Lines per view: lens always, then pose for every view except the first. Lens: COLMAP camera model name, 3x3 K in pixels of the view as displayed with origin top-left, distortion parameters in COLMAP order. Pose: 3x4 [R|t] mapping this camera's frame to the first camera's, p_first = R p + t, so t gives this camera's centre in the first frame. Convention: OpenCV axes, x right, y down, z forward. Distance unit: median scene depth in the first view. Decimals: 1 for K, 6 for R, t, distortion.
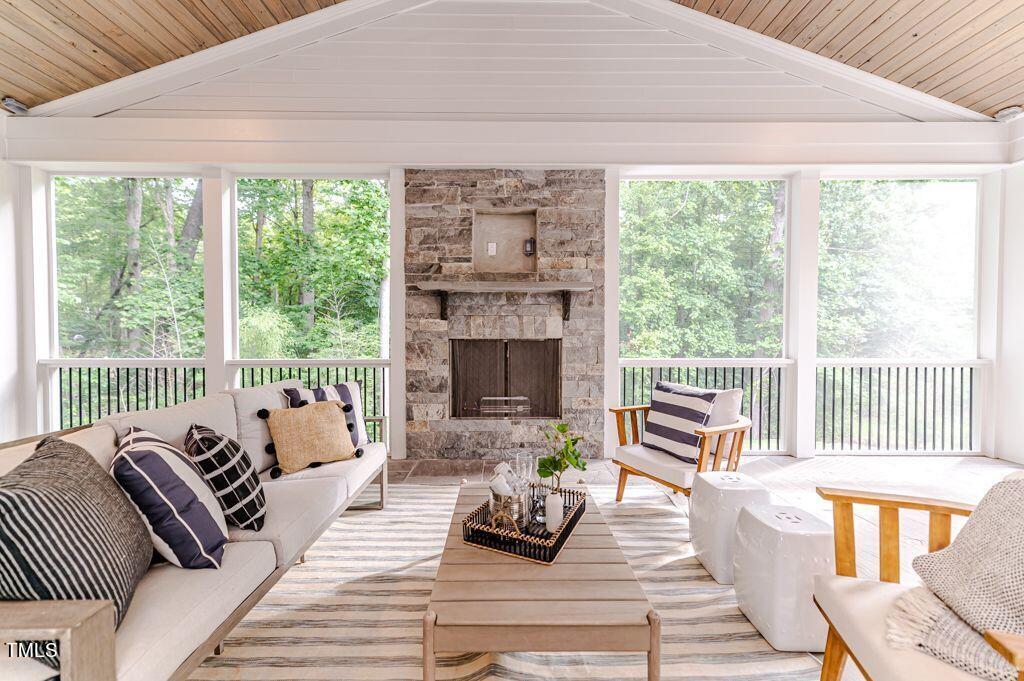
lens RADIAL K [[406.7, 0, 511.5], [0, 406.7, 339.3], [0, 0, 1]] dist [0.020170, -0.005751]
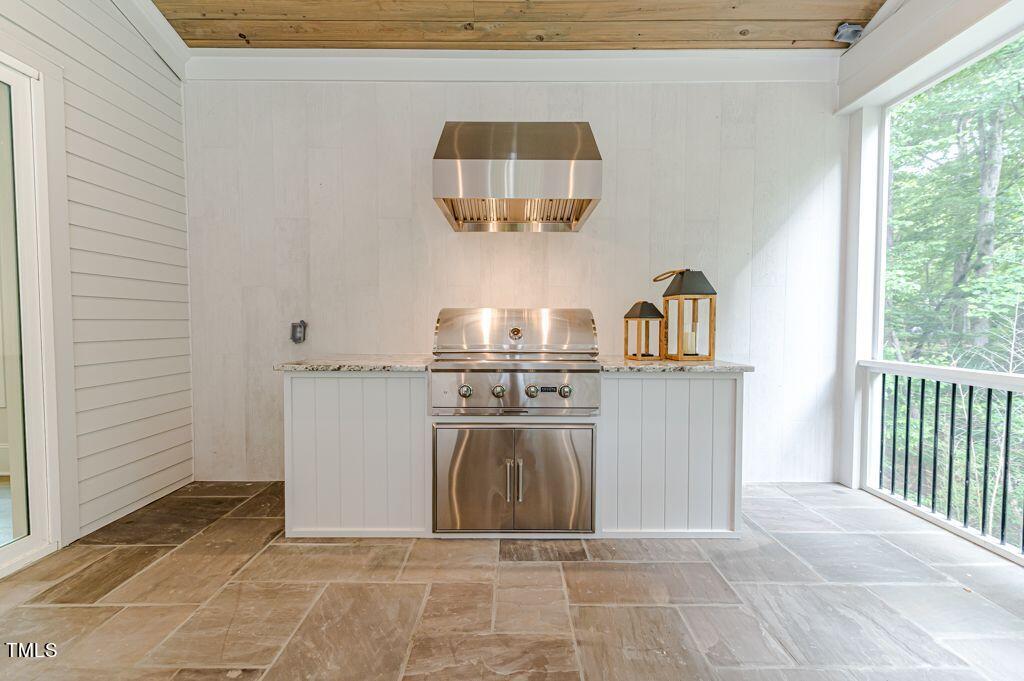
lens RADIAL K [[406.7, 0, 511.5], [0, 406.7, 339.3], [0, 0, 1]] dist [0.020170, -0.005751]
pose [[-0.015735, 0.037755, -0.999163, -0.085857], [-0.017161, 0.999129, 0.038024, -0.001830], [0.999729, 0.017745, -0.015073, 0.084895]]
